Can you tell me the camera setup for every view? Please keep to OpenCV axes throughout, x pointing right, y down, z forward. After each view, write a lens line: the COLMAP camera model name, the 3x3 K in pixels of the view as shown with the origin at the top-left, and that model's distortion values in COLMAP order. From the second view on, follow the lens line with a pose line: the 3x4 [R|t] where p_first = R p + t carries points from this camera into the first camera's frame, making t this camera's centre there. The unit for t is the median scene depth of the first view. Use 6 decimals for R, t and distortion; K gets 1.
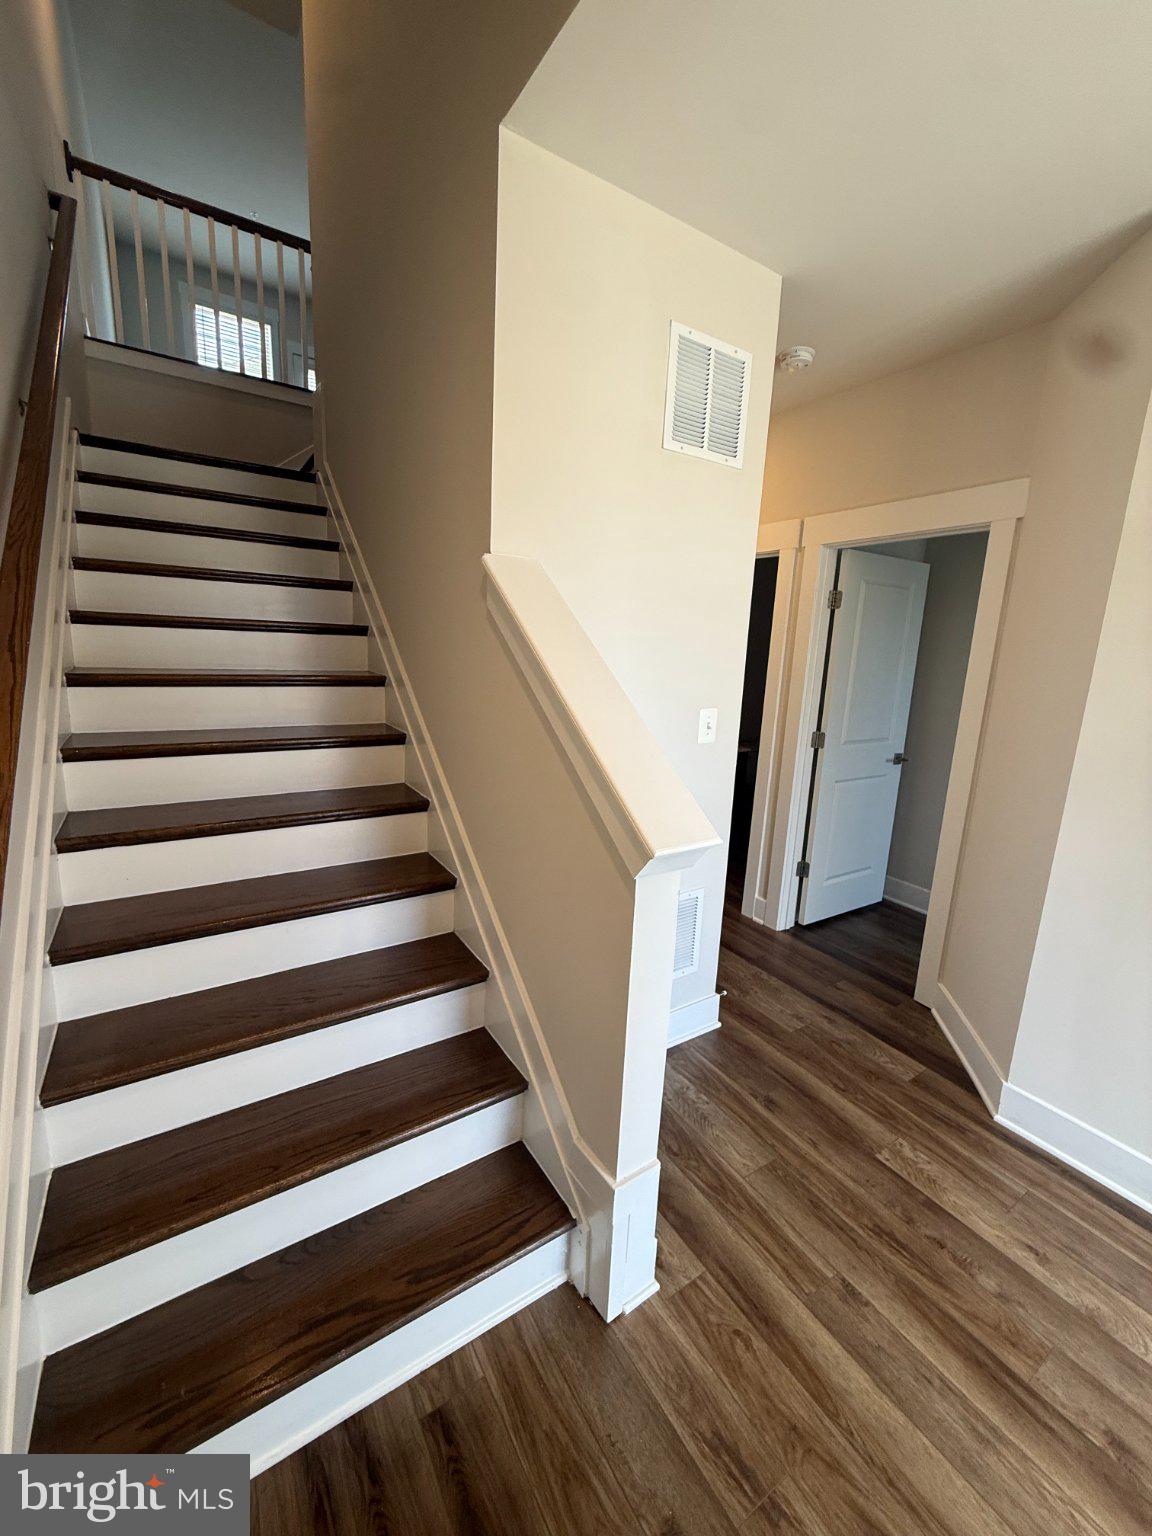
lens RADIAL K [[613.3, 0, 576.0], [0, 613.3, 768.0], [0, 0, 1]] dist [0.008393, -0.000080]
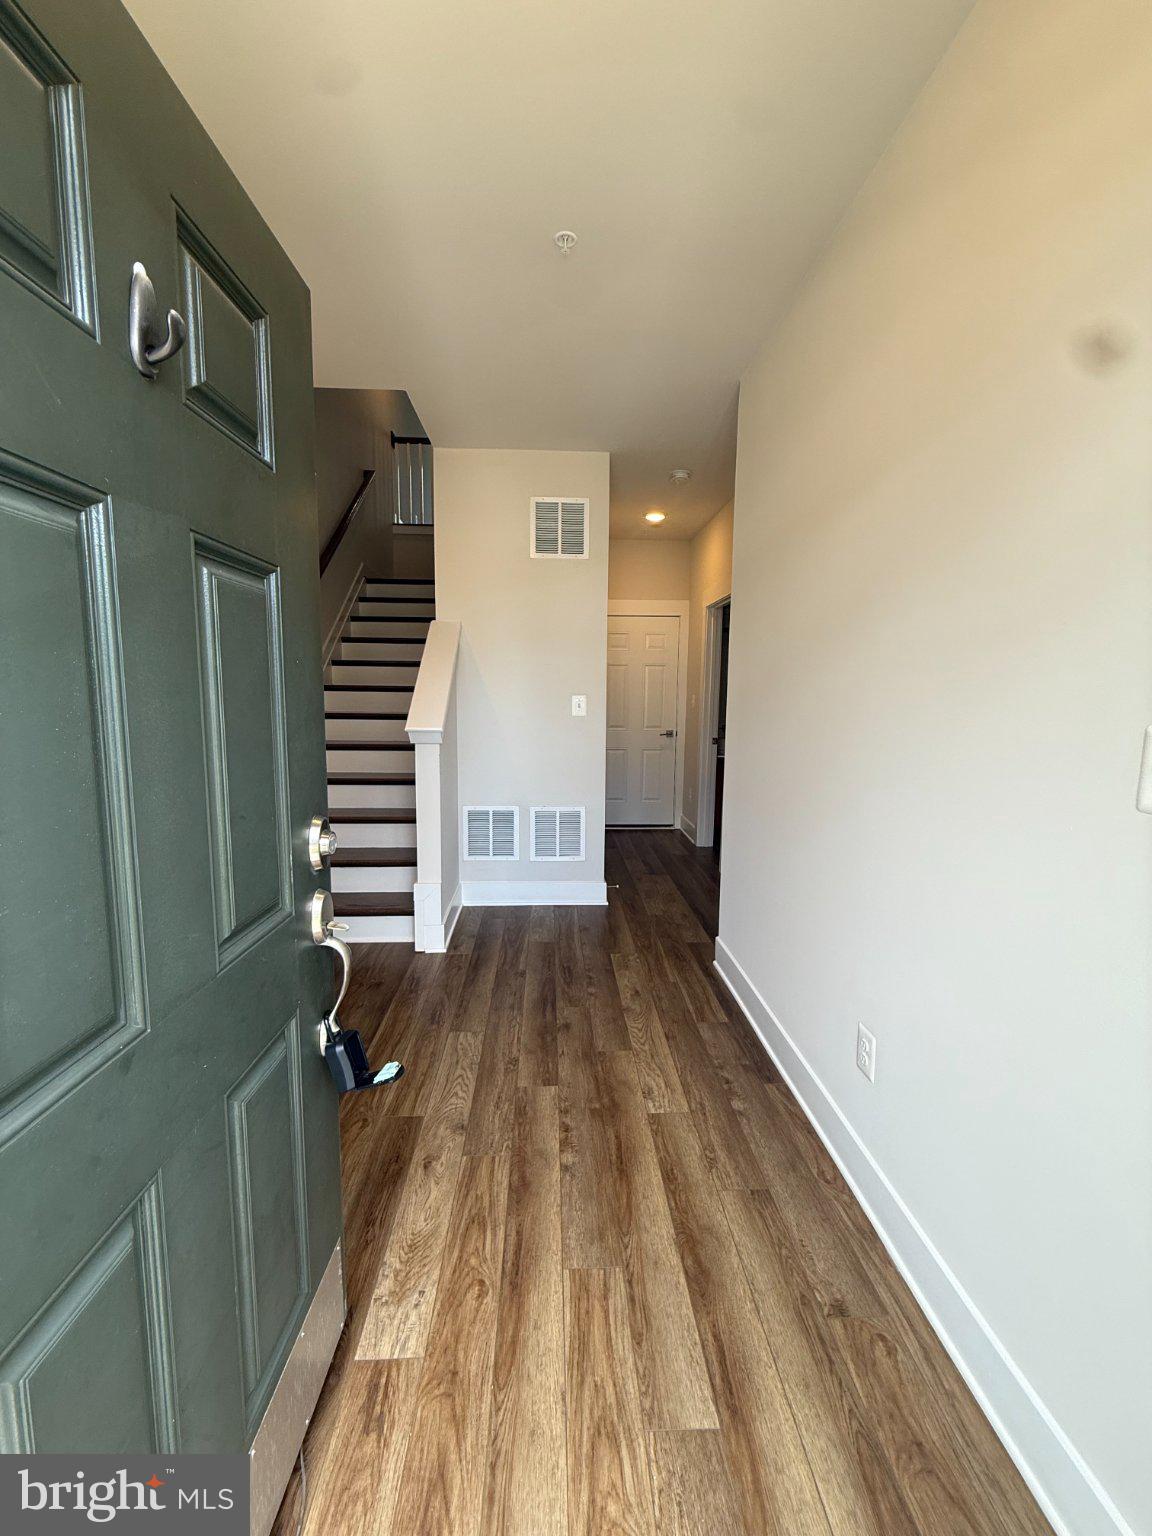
lens RADIAL K [[613.3, 0, 576.0], [0, 613.3, 768.0], [0, 0, 1]] dist [0.008393, -0.000080]
pose [[0.861964, 0.035630, -0.505716, 1.303694], [-0.077274, 0.995105, -0.061600, 0.254879], [0.501046, 0.092175, 0.860498, -0.548509]]
